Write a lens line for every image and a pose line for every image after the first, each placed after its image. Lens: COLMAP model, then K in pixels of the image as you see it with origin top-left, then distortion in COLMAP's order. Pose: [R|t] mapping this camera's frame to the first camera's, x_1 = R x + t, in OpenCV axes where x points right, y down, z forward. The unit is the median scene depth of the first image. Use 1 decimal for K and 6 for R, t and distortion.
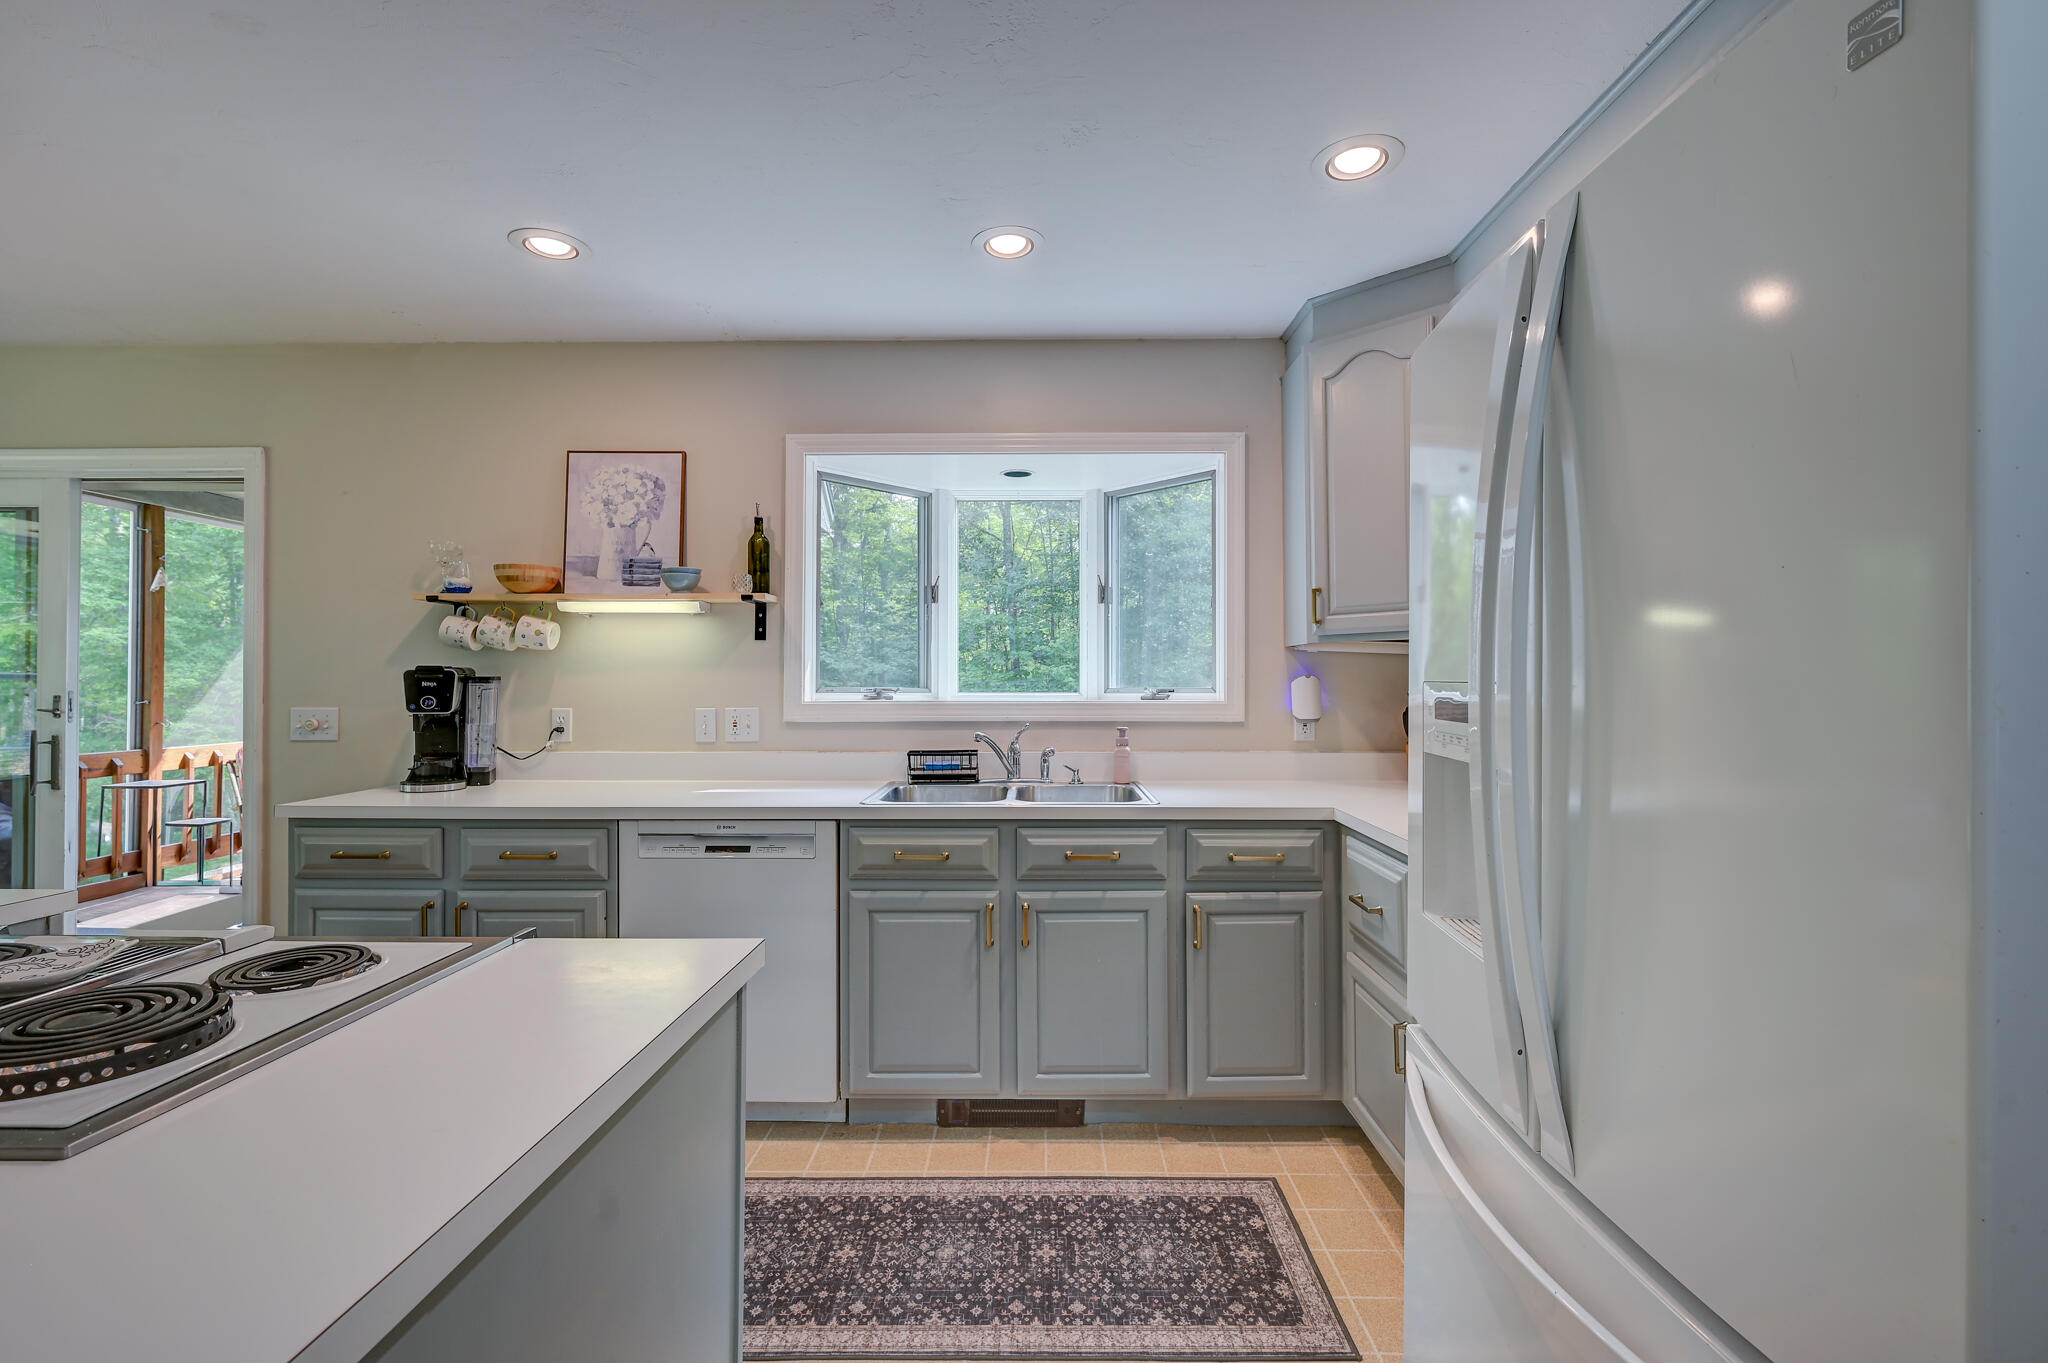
lens RADIAL K [[909.7, 0, 1028.5], [0, 909.7, 669.7], [0, 0, 1]] dist [0.000383, -0.000719]
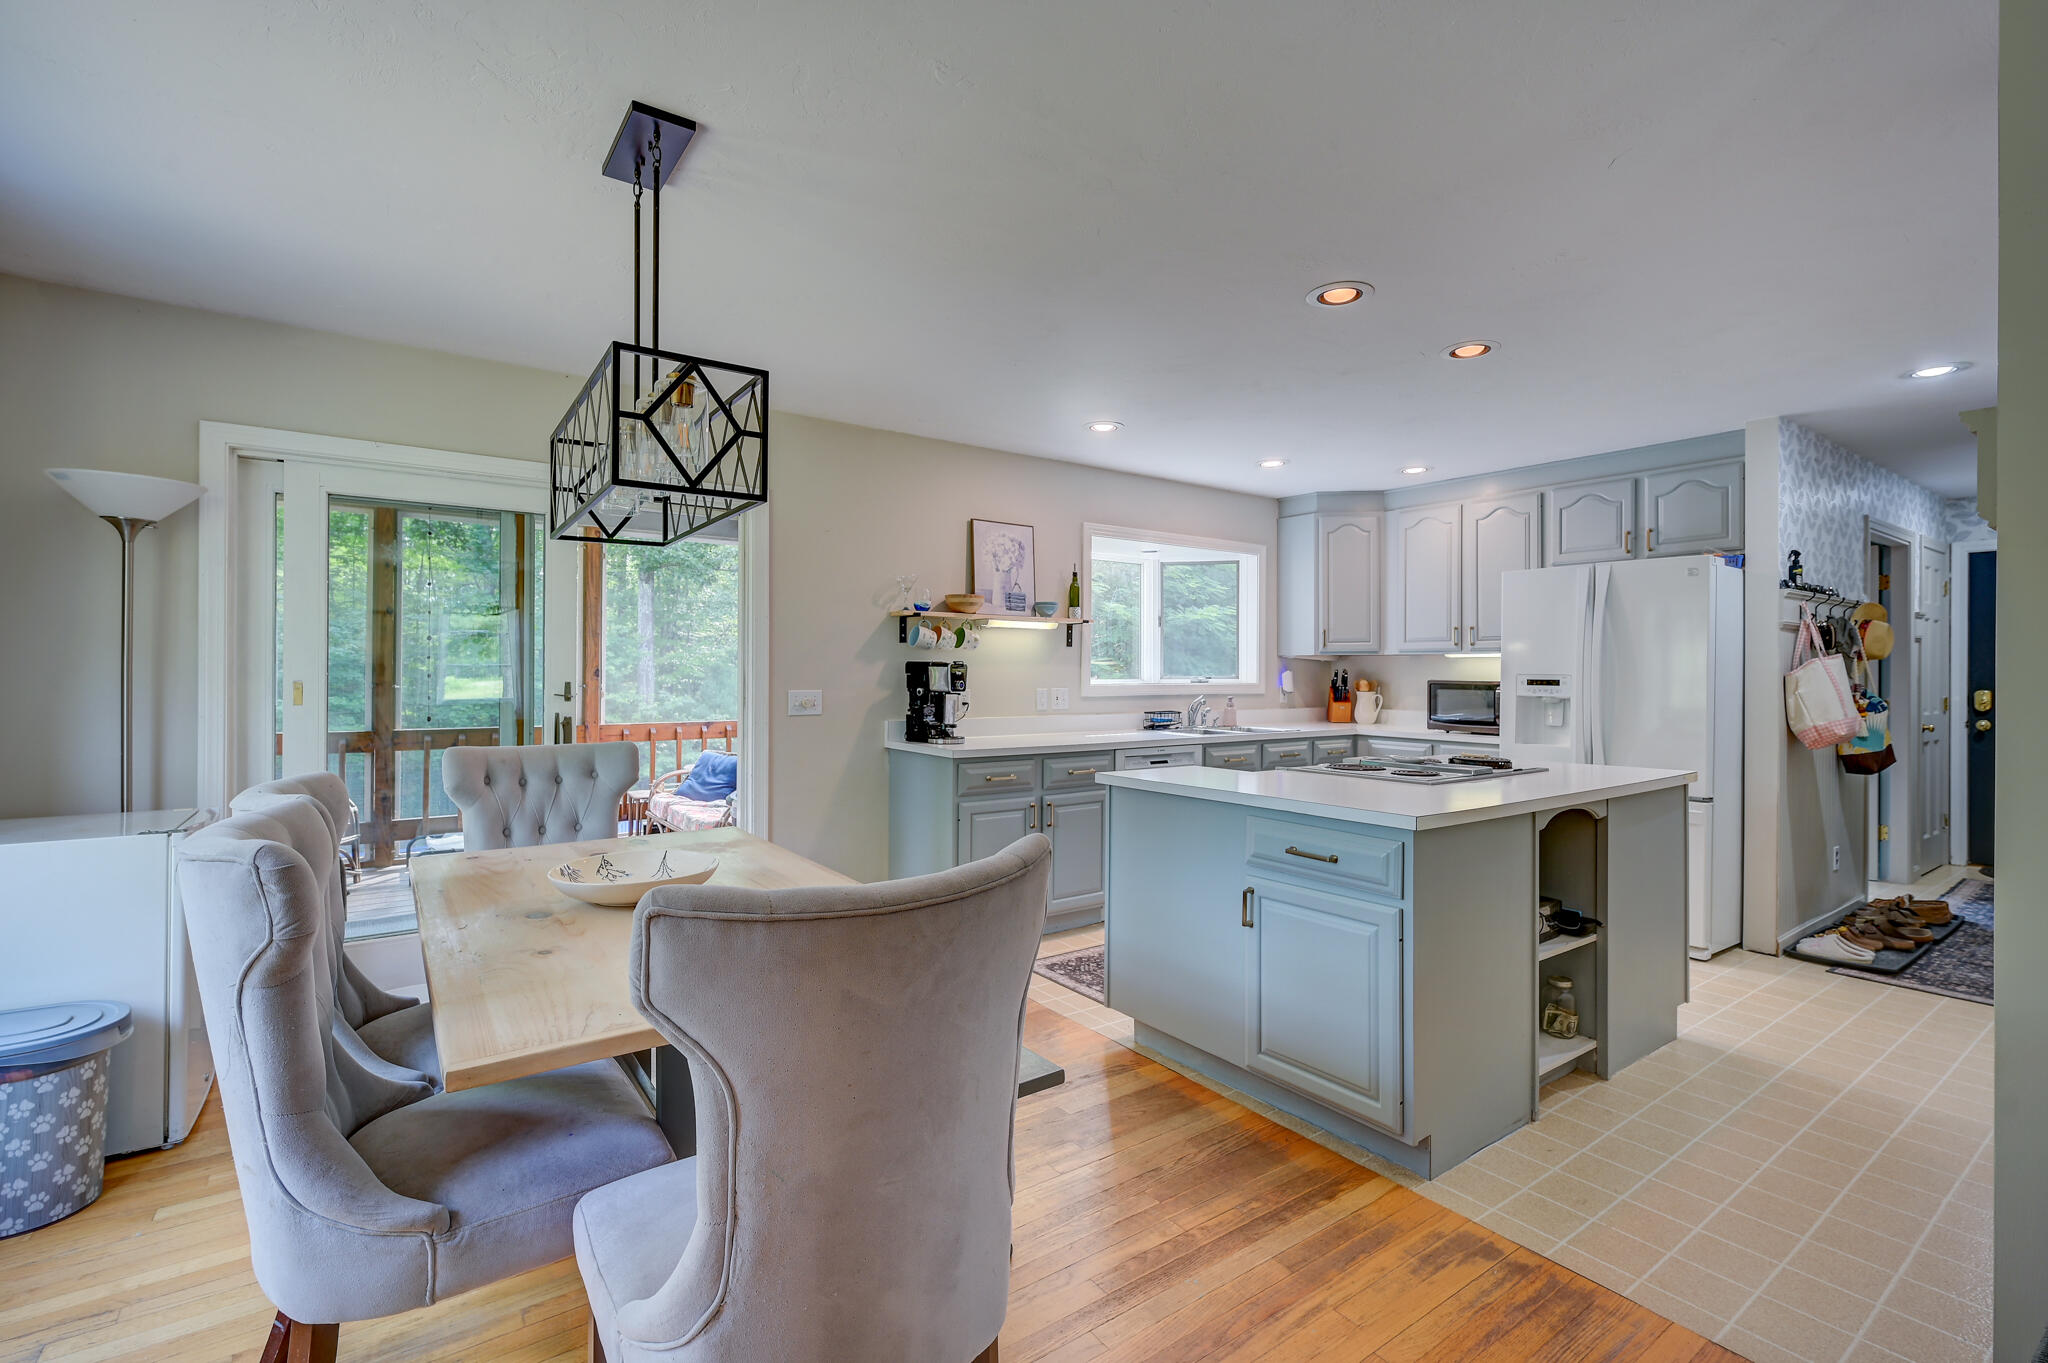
lens RADIAL K [[909.7, 0, 1034.5], [0, 909.7, 669.1], [0, 0, 1]] dist [0.000383, -0.000719]
pose [[0.801332, 0.006078, 0.598189, -1.366674], [-0.013043, 0.999888, 0.007313, -0.003691], [-0.598078, -0.013662, 0.801321, -0.281599]]
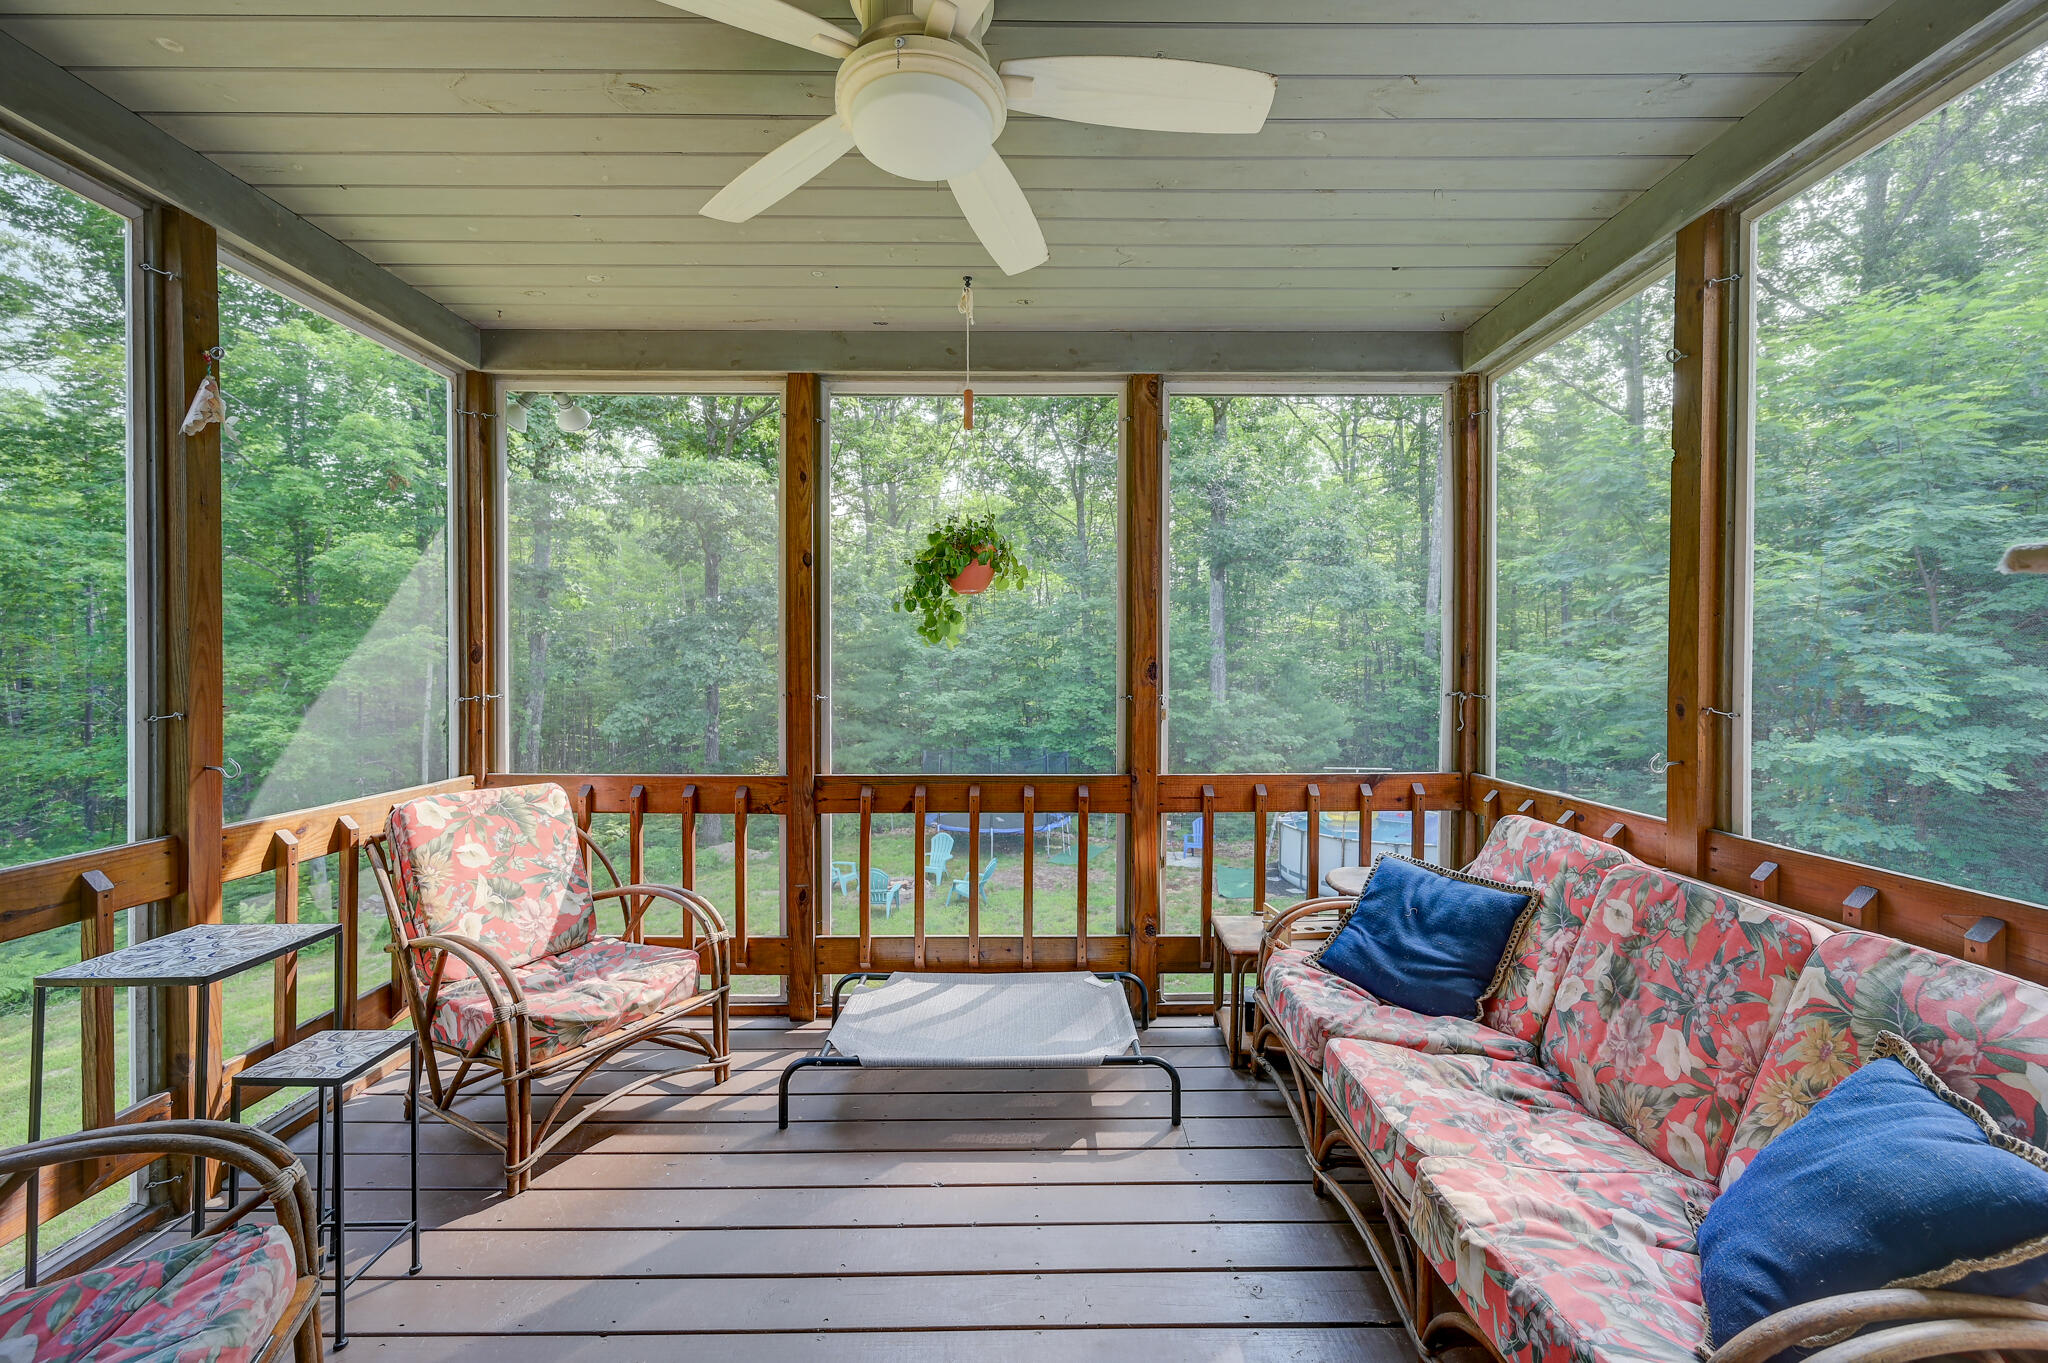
lens RADIAL K [[823.4, 0, 1019.4], [0, 823.4, 672.7], [0, 0, 1]] dist [0.002576, 0.000371]
pose [[0.999979, -0.001219, 0.006377, -1.066104], [0.001095, 0.999811, 0.019401, 0.018813], [-0.006400, -0.019394, 0.999791, 1.122945]]
